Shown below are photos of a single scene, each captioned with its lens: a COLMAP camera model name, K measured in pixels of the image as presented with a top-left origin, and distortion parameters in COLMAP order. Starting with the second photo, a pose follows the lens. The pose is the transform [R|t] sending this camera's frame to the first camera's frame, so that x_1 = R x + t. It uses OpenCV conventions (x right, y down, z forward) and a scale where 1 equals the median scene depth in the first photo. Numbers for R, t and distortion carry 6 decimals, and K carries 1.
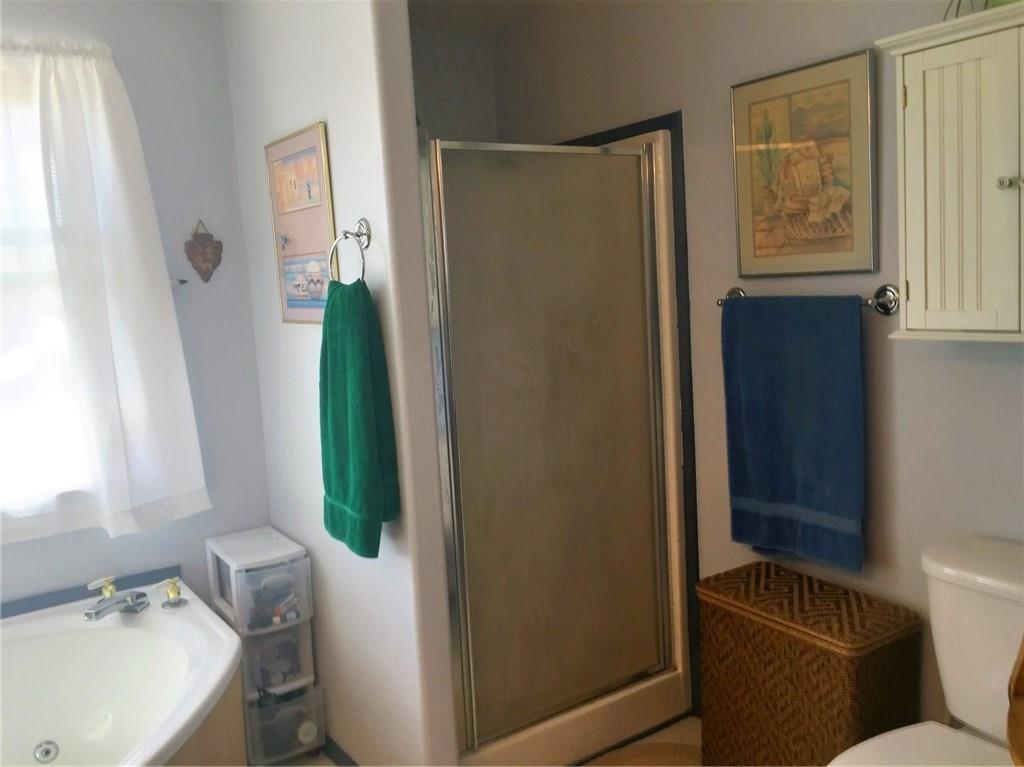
lens RADIAL K [[864.4, 0, 513.4], [0, 864.4, 385.7], [0, 0, 1]] dist [0.096605, -0.142470]
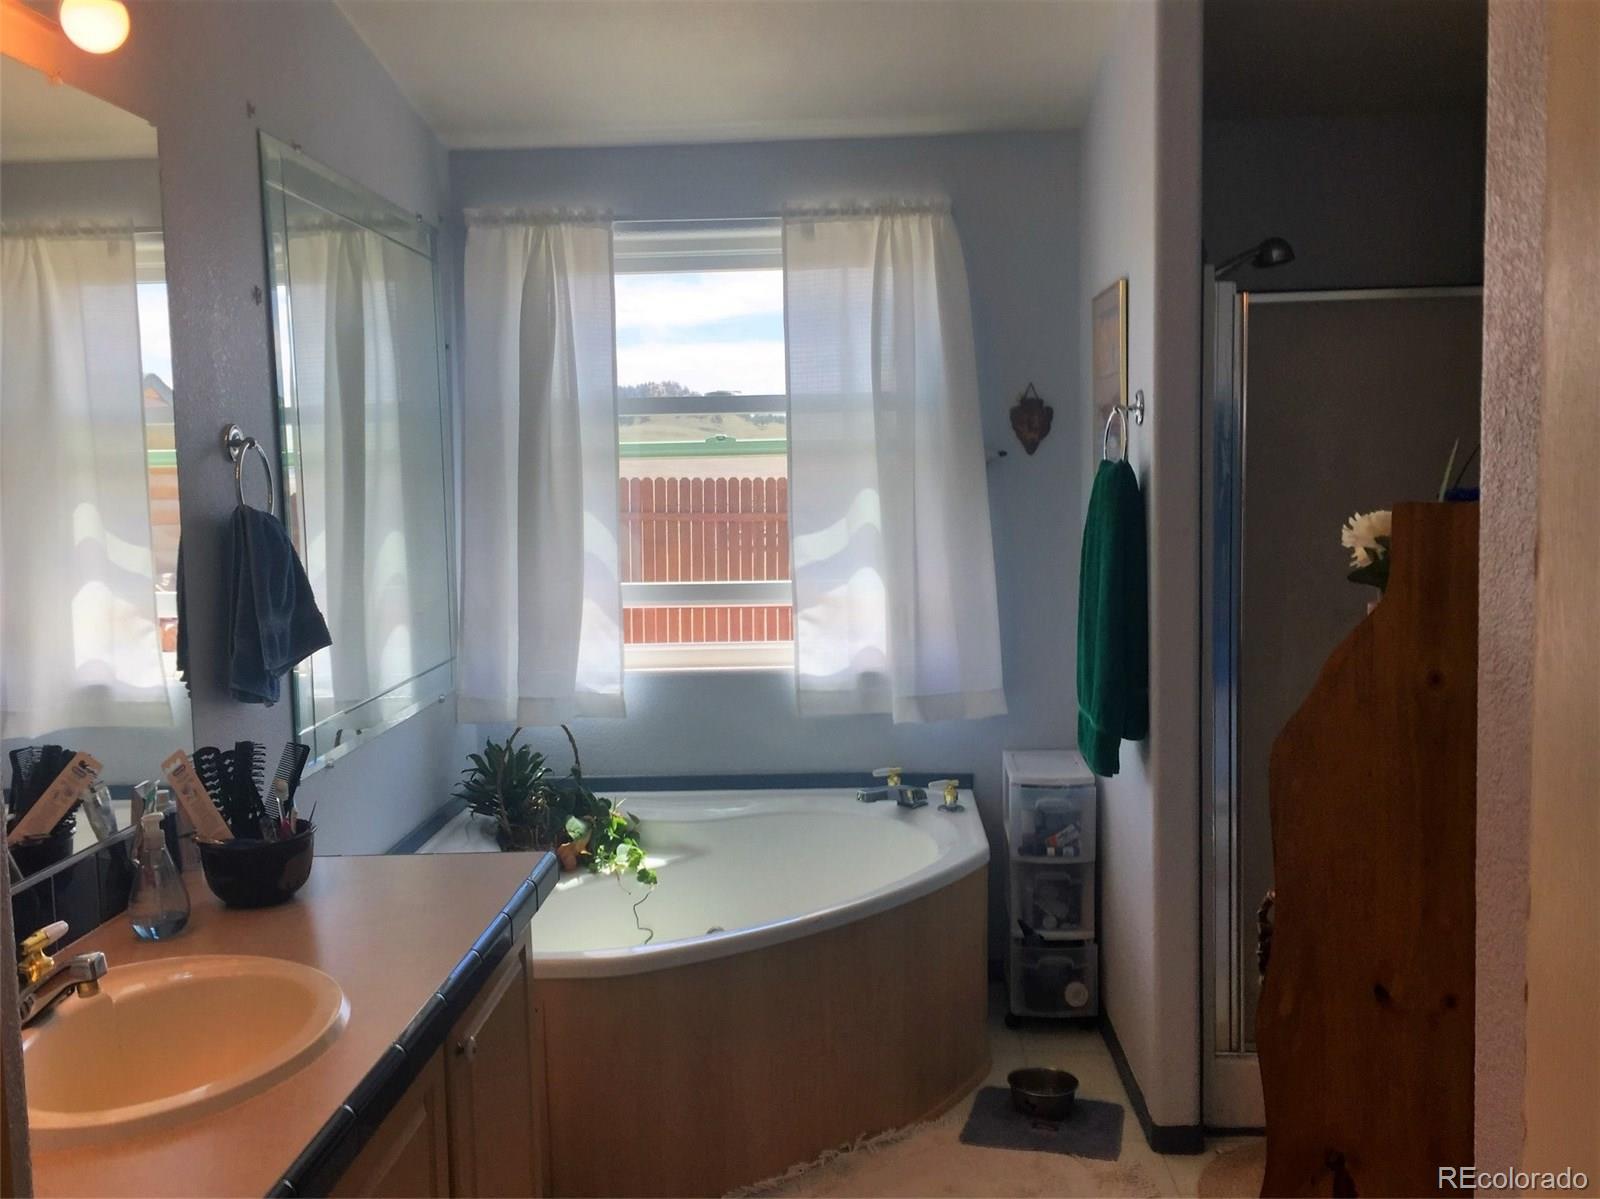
lens RADIAL K [[1374.7, 0, 802.5], [0, 1374.7, 589.3], [0, 0, 1]] dist [0.082652, -0.112599]
pose [[0.796921, 0.091329, -0.597140, 0.319375], [-0.097927, 0.994962, 0.021484, 0.007579], [0.596094, 0.041355, 0.801849, -0.240527]]
